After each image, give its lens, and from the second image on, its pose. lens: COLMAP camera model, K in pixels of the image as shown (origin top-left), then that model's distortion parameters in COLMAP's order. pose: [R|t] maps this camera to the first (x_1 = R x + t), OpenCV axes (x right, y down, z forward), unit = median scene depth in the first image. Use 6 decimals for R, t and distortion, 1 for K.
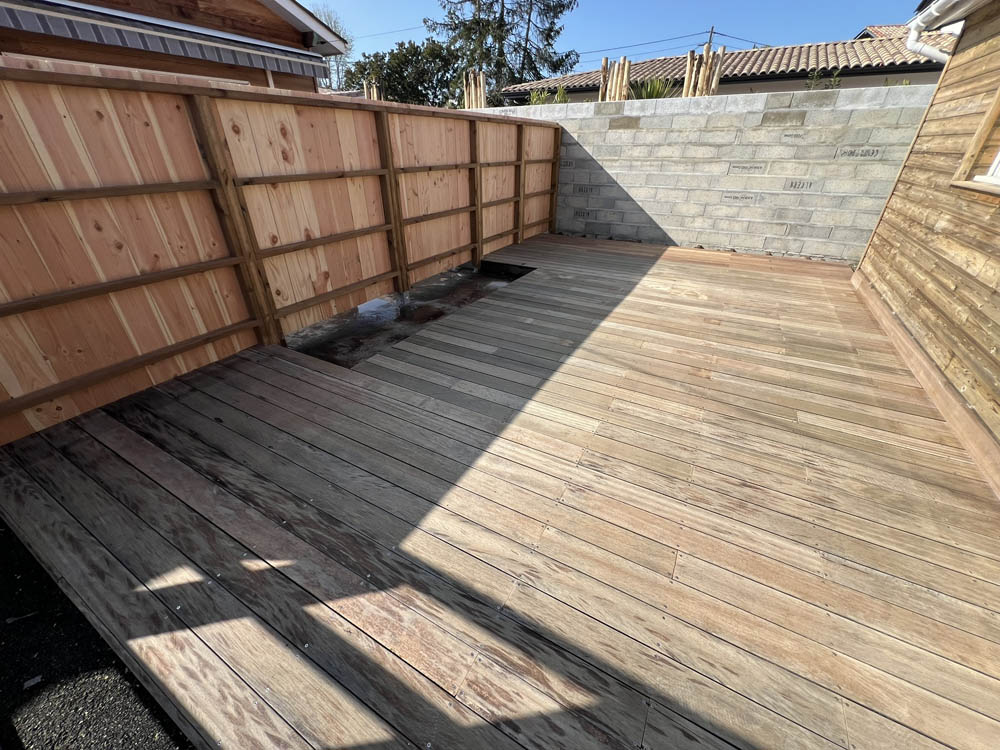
lens RADIAL K [[398.2, 0, 500.3], [0, 398.2, 372.4], [0, 0, 1]] dist [-0.002105, -0.000627]
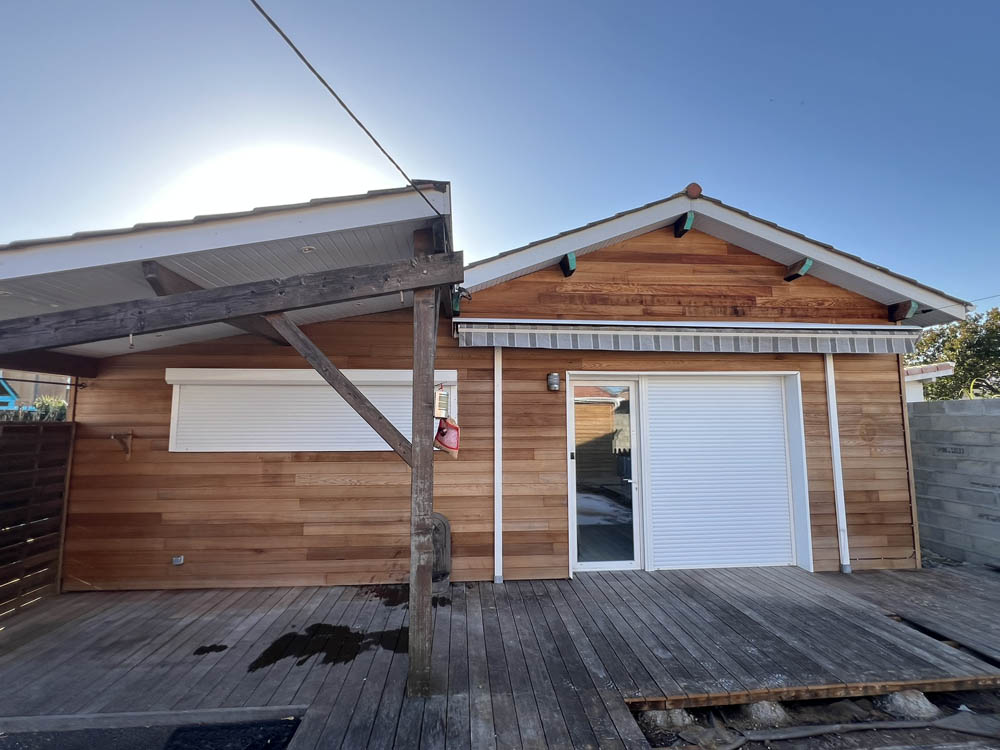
lens RADIAL K [[466.1, 0, 500.4], [0, 466.1, 372.3], [0, 0, 1]] dist [0.001416, 0.000000]
pose [[0.566073, -0.088001, -0.819645, -0.299429], [-0.402863, 0.837934, -0.368195, -0.240522], [0.719210, 0.538630, 0.438879, 0.283376]]
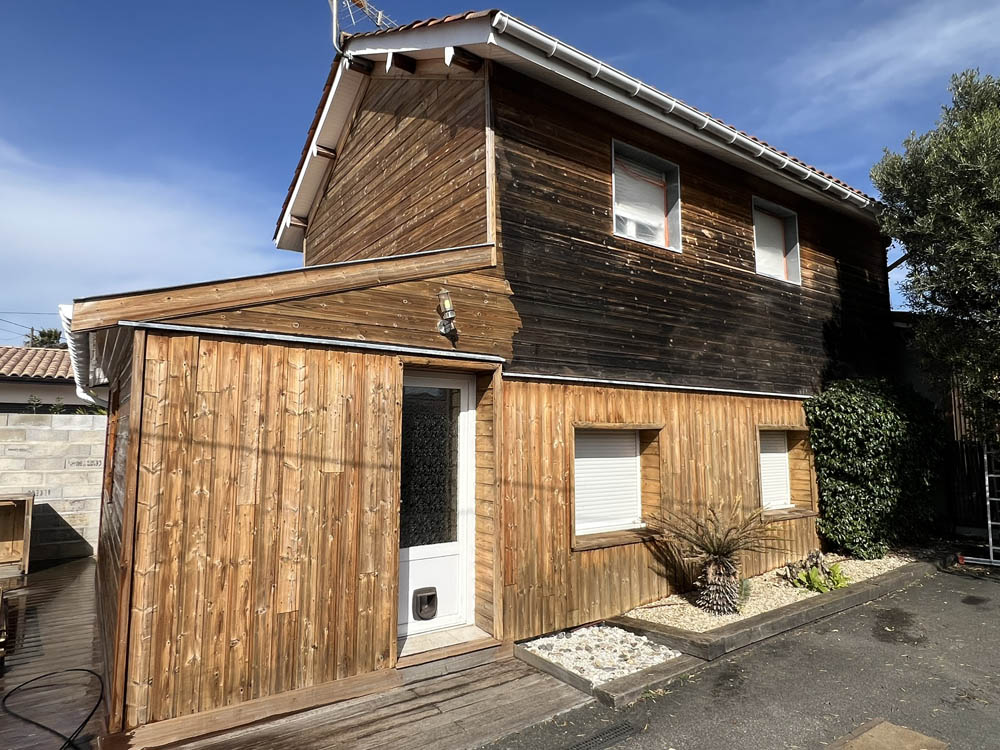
lens RADIAL K [[585.8, 0, 496.9], [0, 585.8, 376.9], [0, 0, 1]] dist [-0.009513, 0.000949]
pose [[0.431955, 0.090812, 0.897311, -0.097399], [0.439306, 0.847726, -0.297271, 0.248882], [-0.787670, 0.522602, 0.326286, -0.600395]]
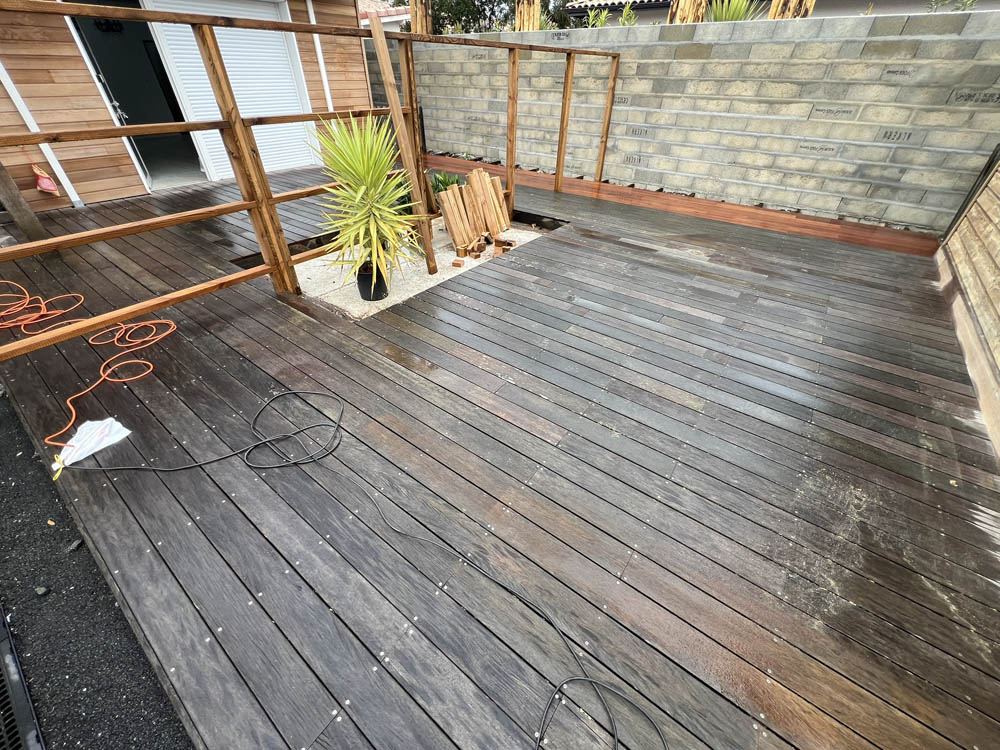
lens RADIAL K [[398.2, 0, 500.8], [0, 398.2, 371.2], [0, 0, 1]] dist [-0.002105, -0.000627]
pose [[0.991194, 0.089602, -0.097503, 0.055859], [-0.076146, 0.988063, 0.133914, -0.029387], [0.108338, -0.125310, 0.986185, 0.017727]]
